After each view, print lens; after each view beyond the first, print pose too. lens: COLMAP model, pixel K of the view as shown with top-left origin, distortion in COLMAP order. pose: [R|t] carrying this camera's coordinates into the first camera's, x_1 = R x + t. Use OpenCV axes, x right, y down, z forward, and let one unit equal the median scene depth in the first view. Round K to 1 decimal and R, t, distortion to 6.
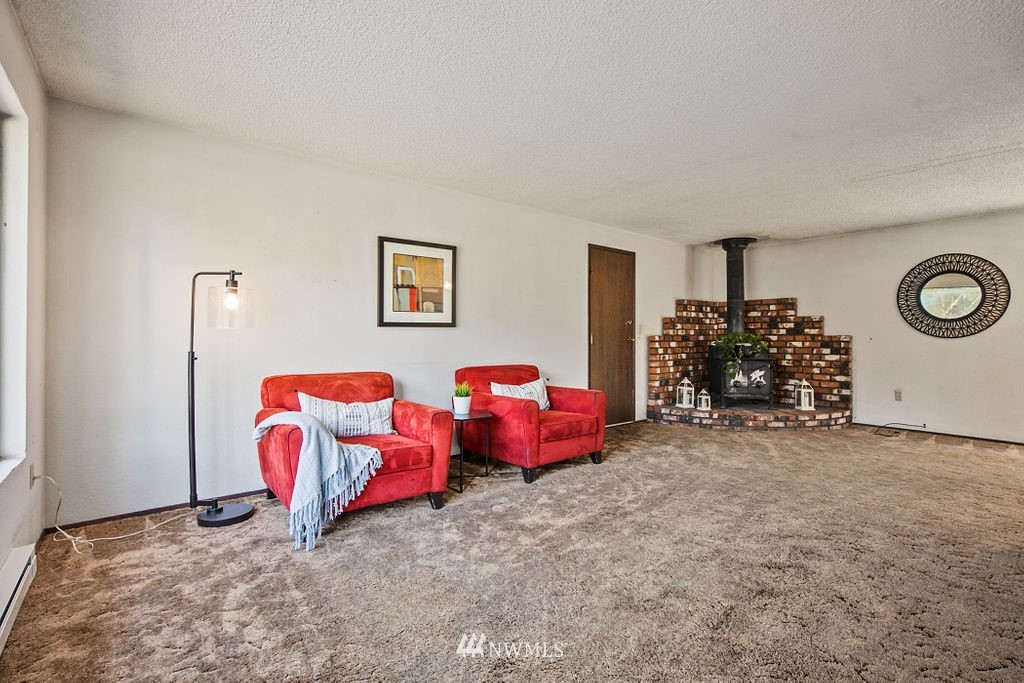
lens RADIAL K [[472.8, 0, 509.1], [0, 472.8, 334.7], [0, 0, 1]] dist [-0.018184, 0.003005]
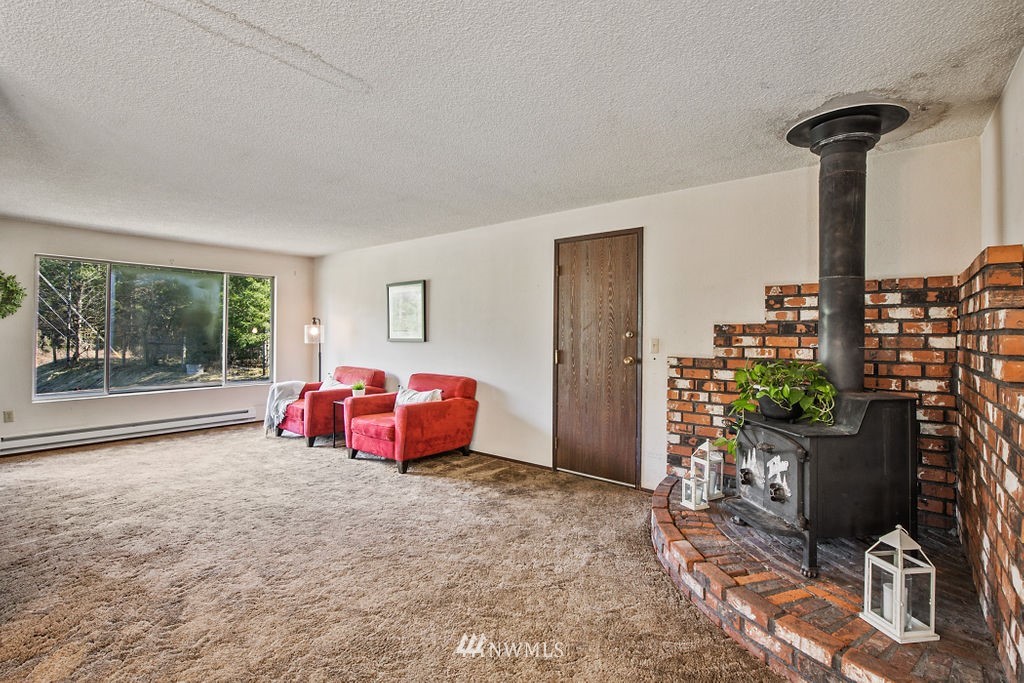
lens RADIAL K [[472.8, 0, 514.3], [0, 472.8, 328.7], [0, 0, 1]] dist [-0.018184, 0.003005]
pose [[0.201027, -0.009448, -0.979540, 0.870055], [-0.000389, 0.999953, -0.009724, -0.028020], [0.979586, 0.002336, 0.201014, 0.700442]]
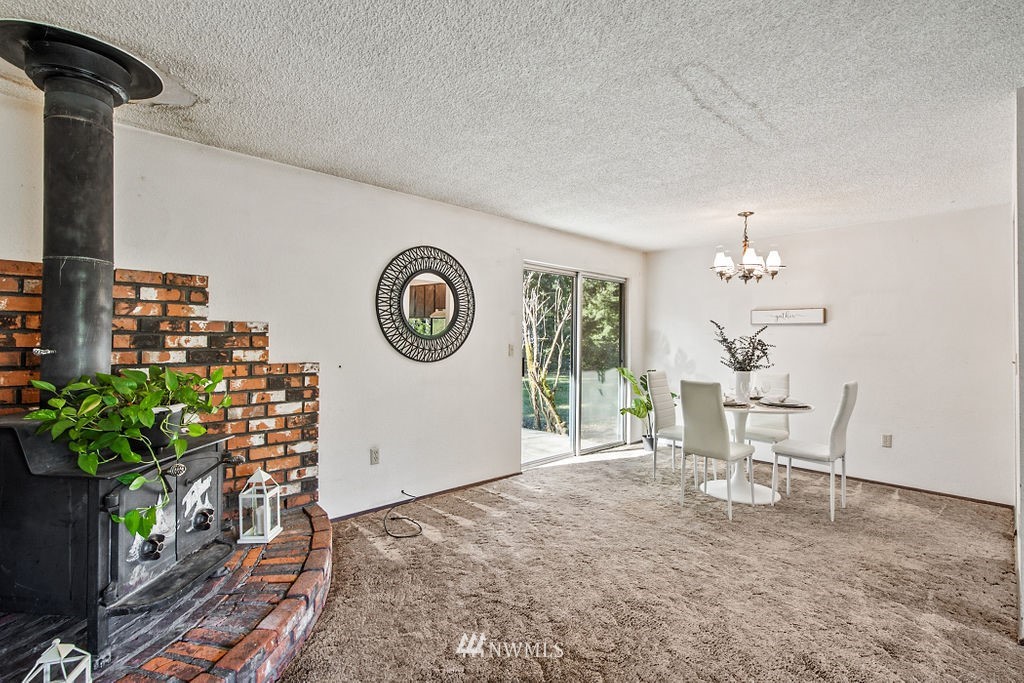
lens RADIAL K [[472.8, 0, 514.7], [0, 472.8, 331.2], [0, 0, 1]] dist [-0.018184, 0.003005]
pose [[-0.073099, 0.011295, 0.997261, 0.175536], [-0.014615, 0.999816, -0.012396, -0.029496], [-0.997218, -0.015481, -0.072921, 0.797931]]
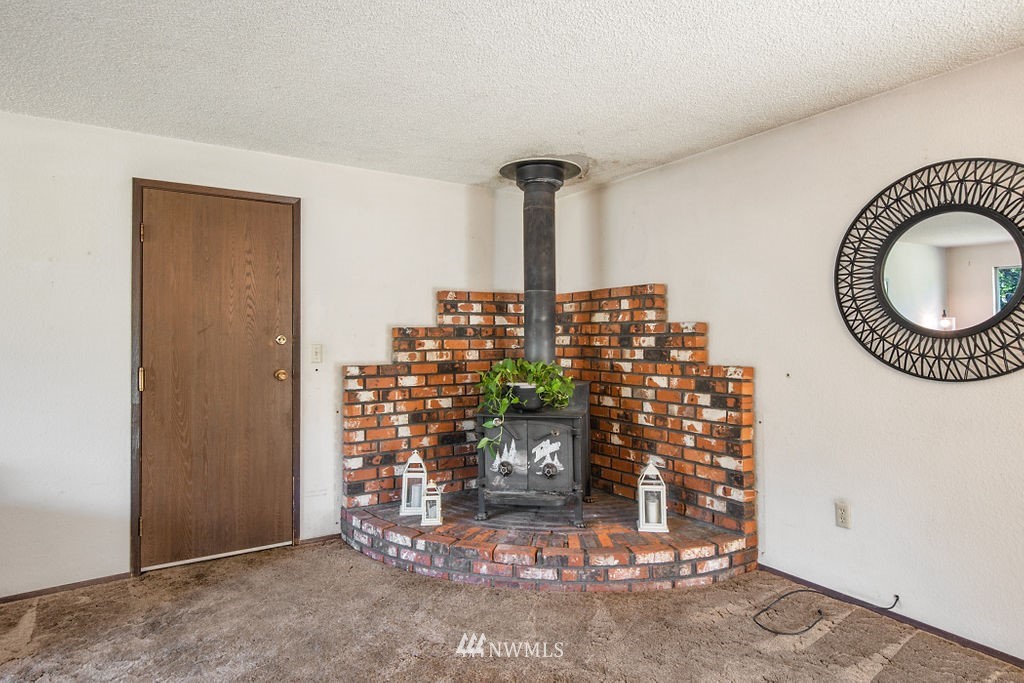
lens RADIAL K [[586.4, 0, 511.1], [0, 586.4, 330.4], [0, 0, 1]] dist [0.006146, 0.001775]
pose [[0.993675, -0.008935, -0.111942, 0.557520], [0.008133, 0.999938, -0.007624, -0.029491], [0.112004, 0.006665, 0.993685, 0.415182]]
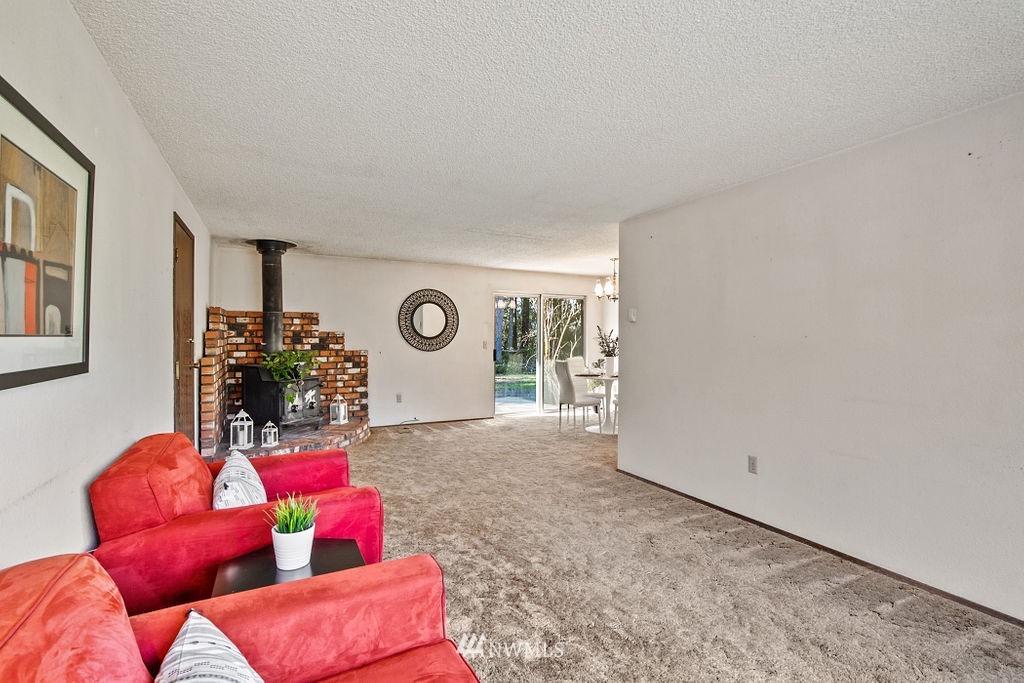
lens RADIAL K [[472.8, 0, 518.5], [0, 472.8, 339.7], [0, 0, 1]] dist [-0.018184, 0.003005]
pose [[0.197497, -0.007181, 0.980277, -0.300298], [-0.004538, 0.999956, 0.008240, -0.033535], [-0.980293, -0.006076, 0.197456, 0.413141]]
